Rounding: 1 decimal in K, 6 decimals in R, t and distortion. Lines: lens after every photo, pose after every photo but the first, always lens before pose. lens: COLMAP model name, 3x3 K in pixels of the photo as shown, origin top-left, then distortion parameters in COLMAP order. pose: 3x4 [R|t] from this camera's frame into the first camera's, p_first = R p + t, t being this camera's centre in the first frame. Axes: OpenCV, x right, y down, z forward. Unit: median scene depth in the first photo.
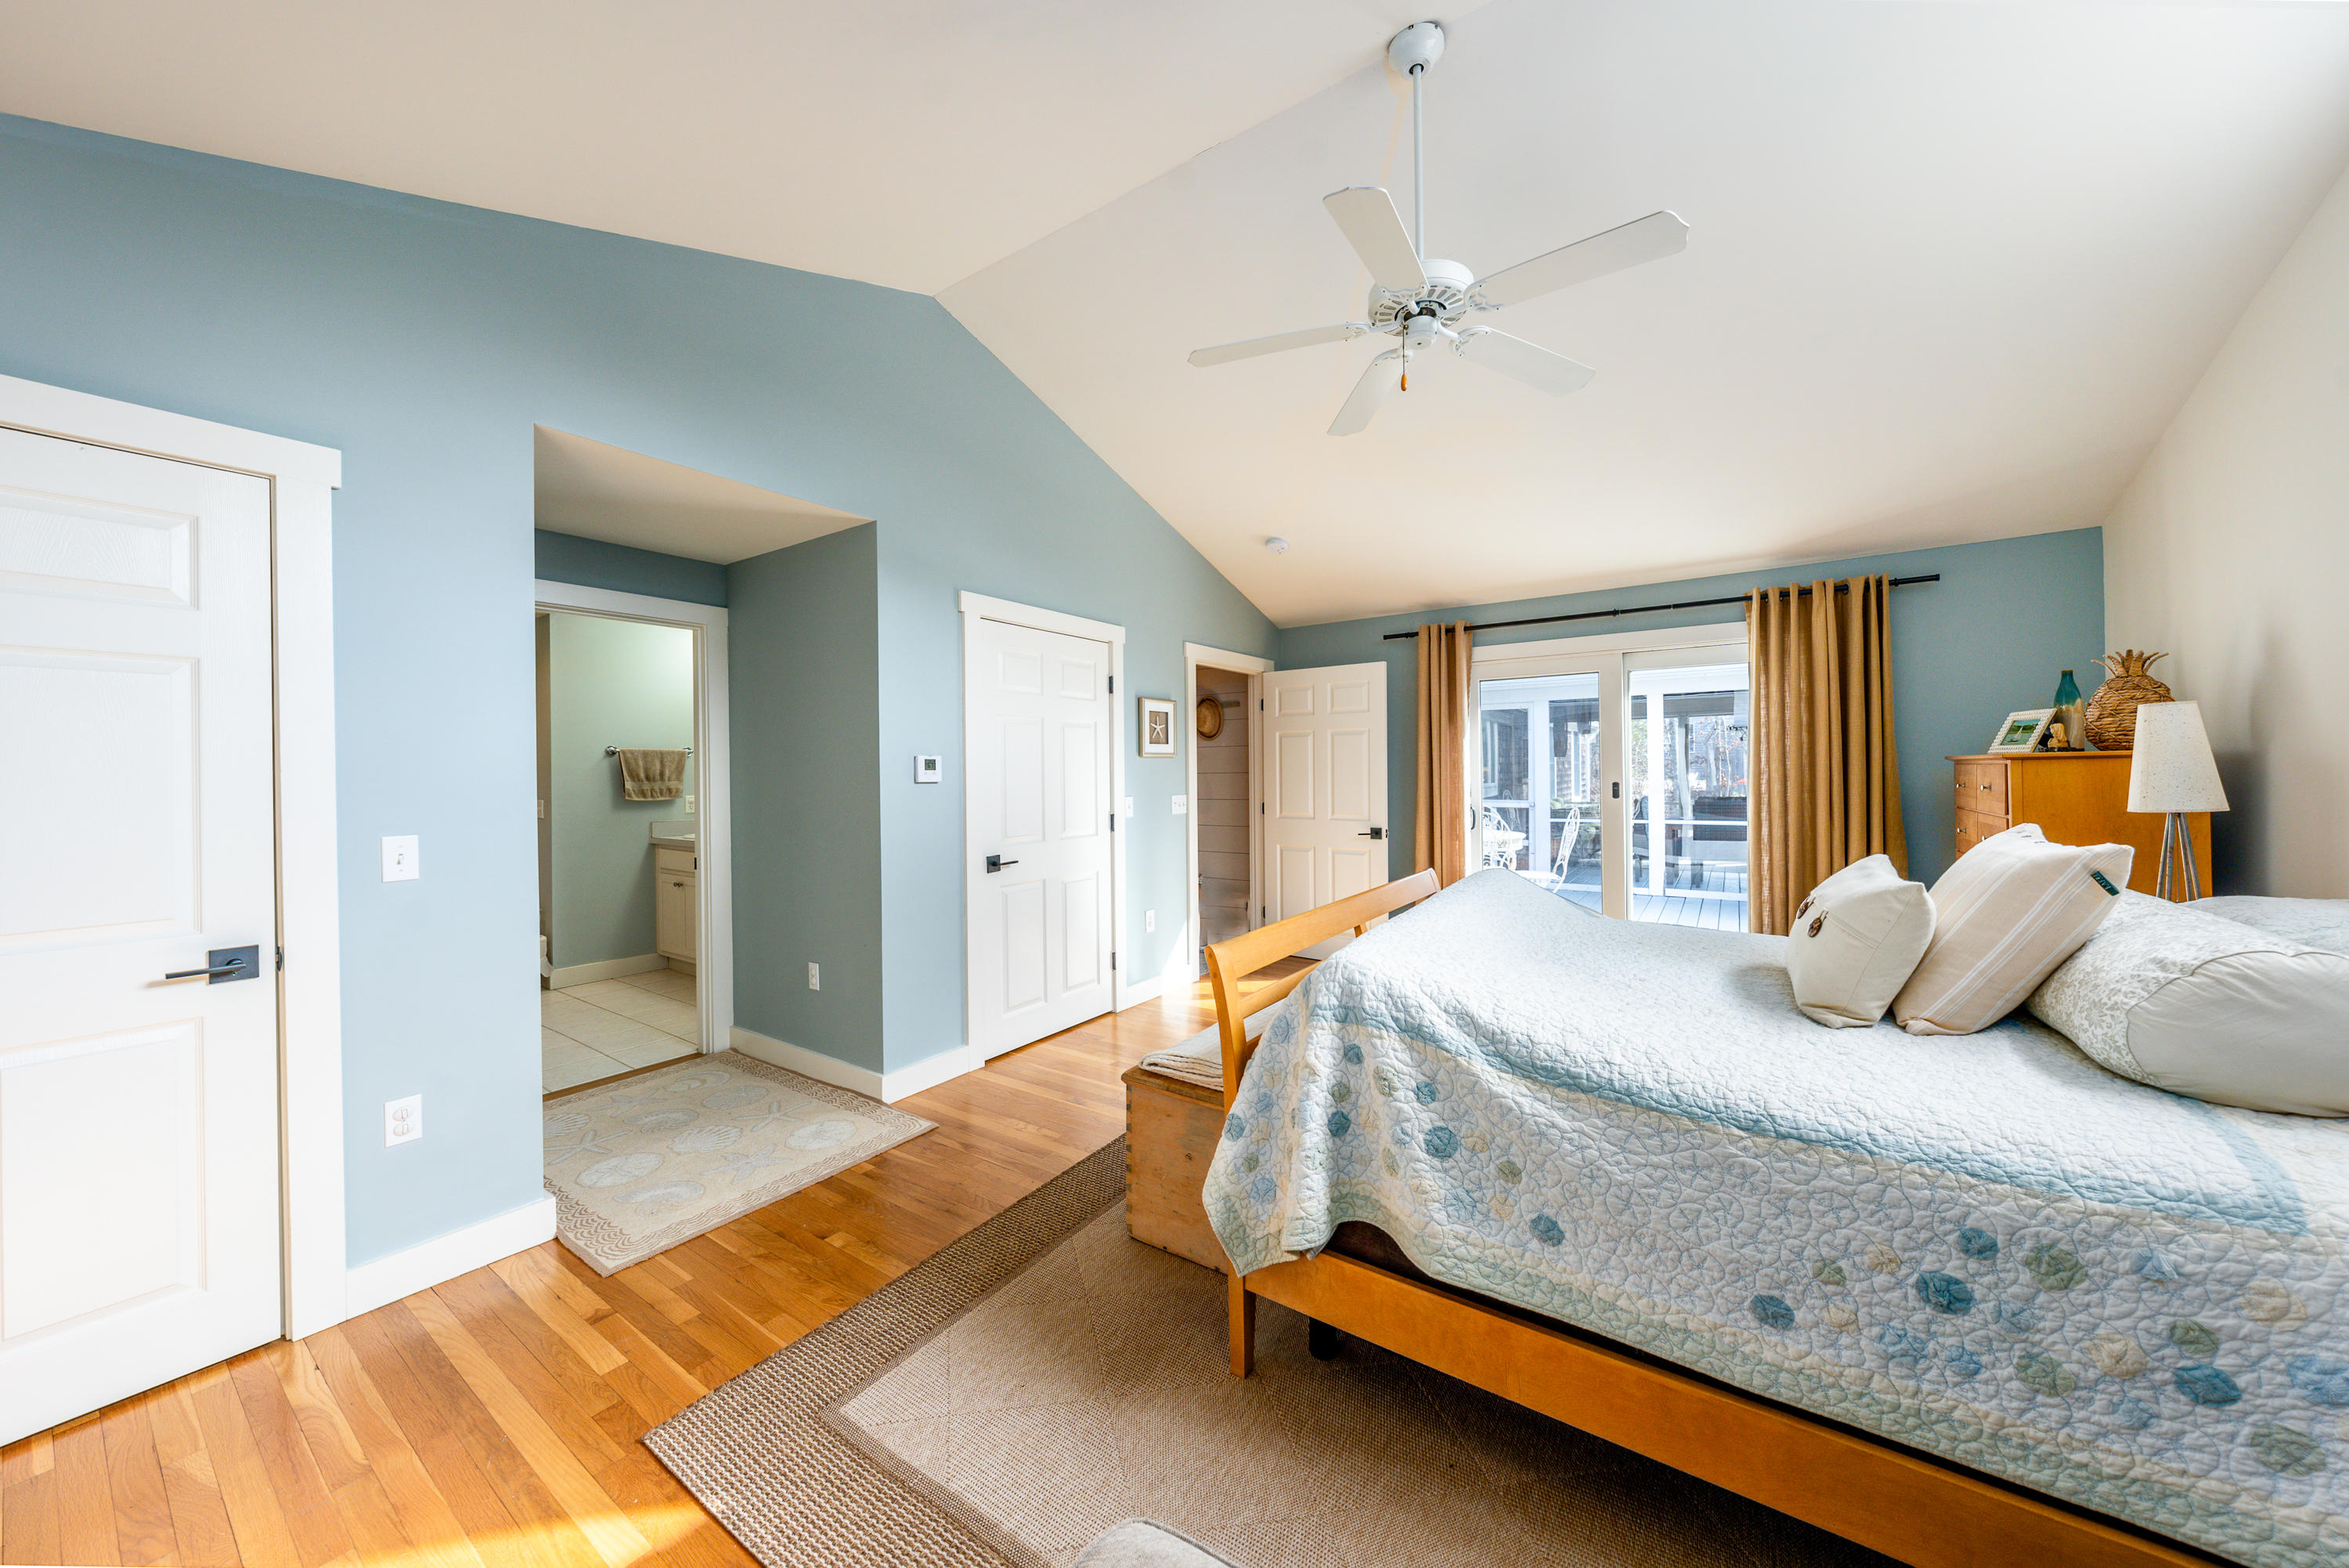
lens RADIAL K [[787.0, 0, 1217.5], [0, 787.0, 777.5], [0, 0, 1]] dist [-0.000530, -0.000041]
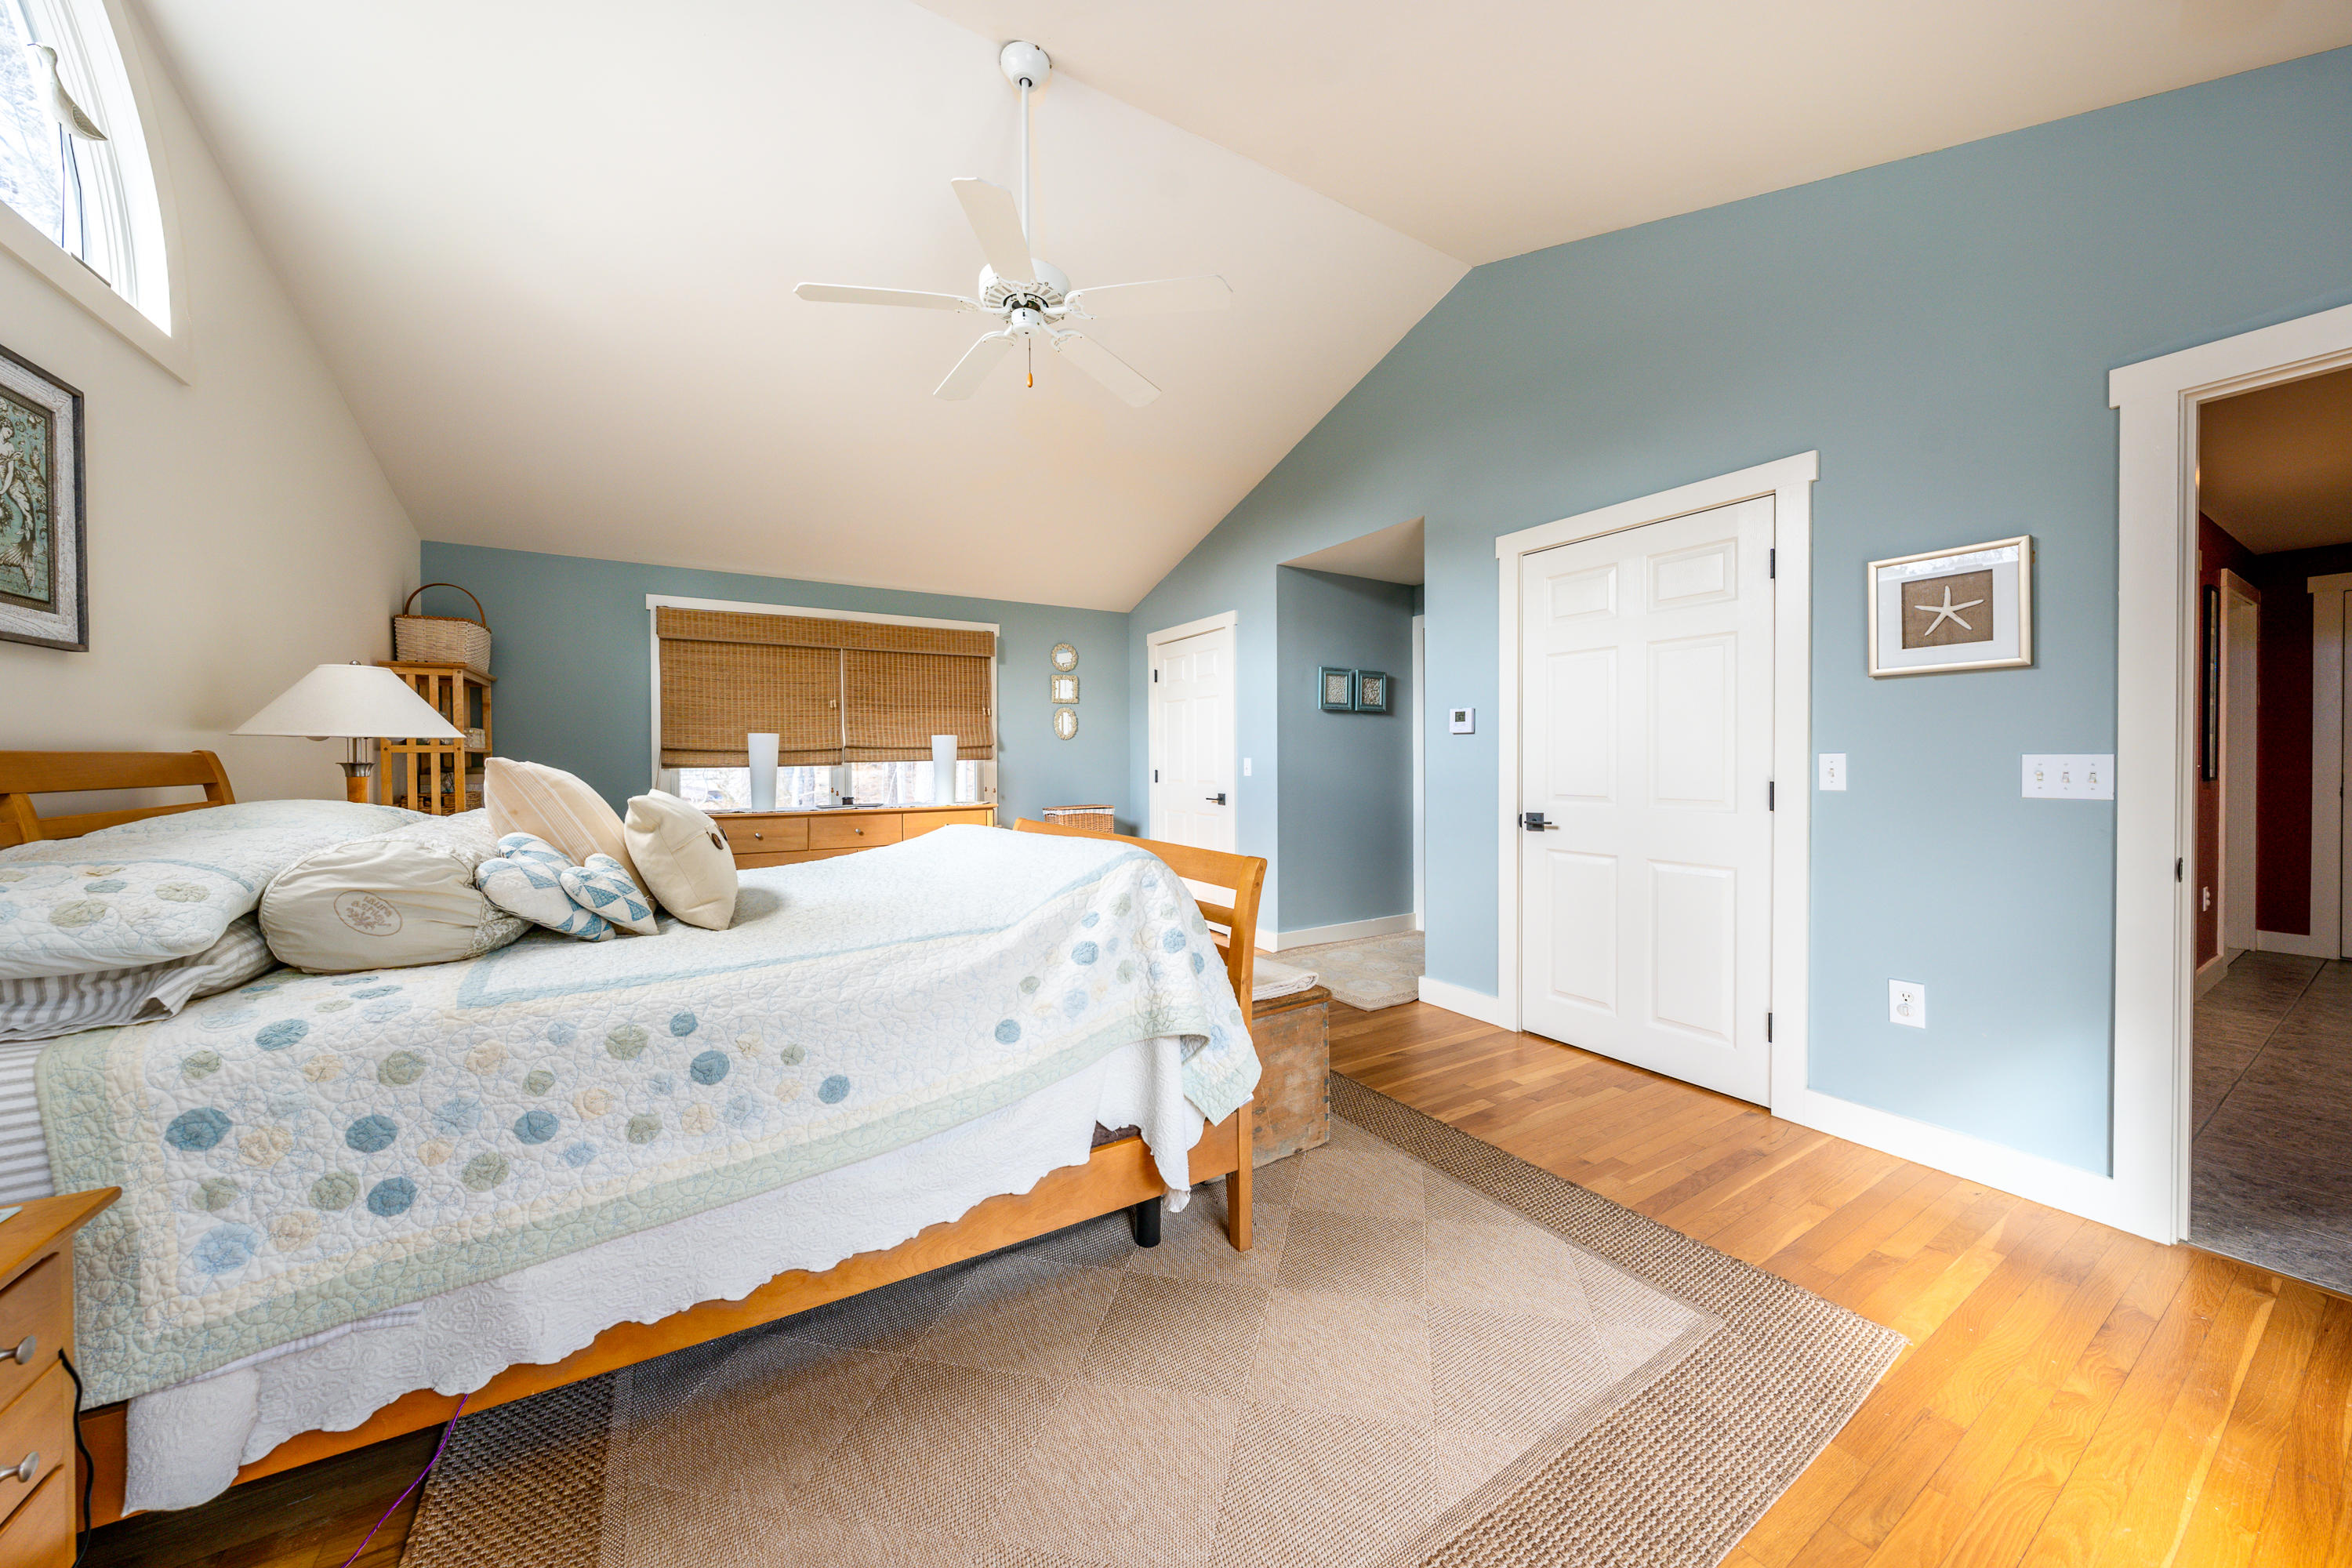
lens RADIAL K [[810.0, 0, 1171.0], [0, 810.0, 769.7], [0, 0, 1]] dist [-0.001053, -0.000137]
pose [[-0.431151, 0.028988, -0.901814, 0.737318], [0.006994, 0.999561, 0.028786, 0.020164], [0.902253, 0.006104, -0.431164, 1.025316]]
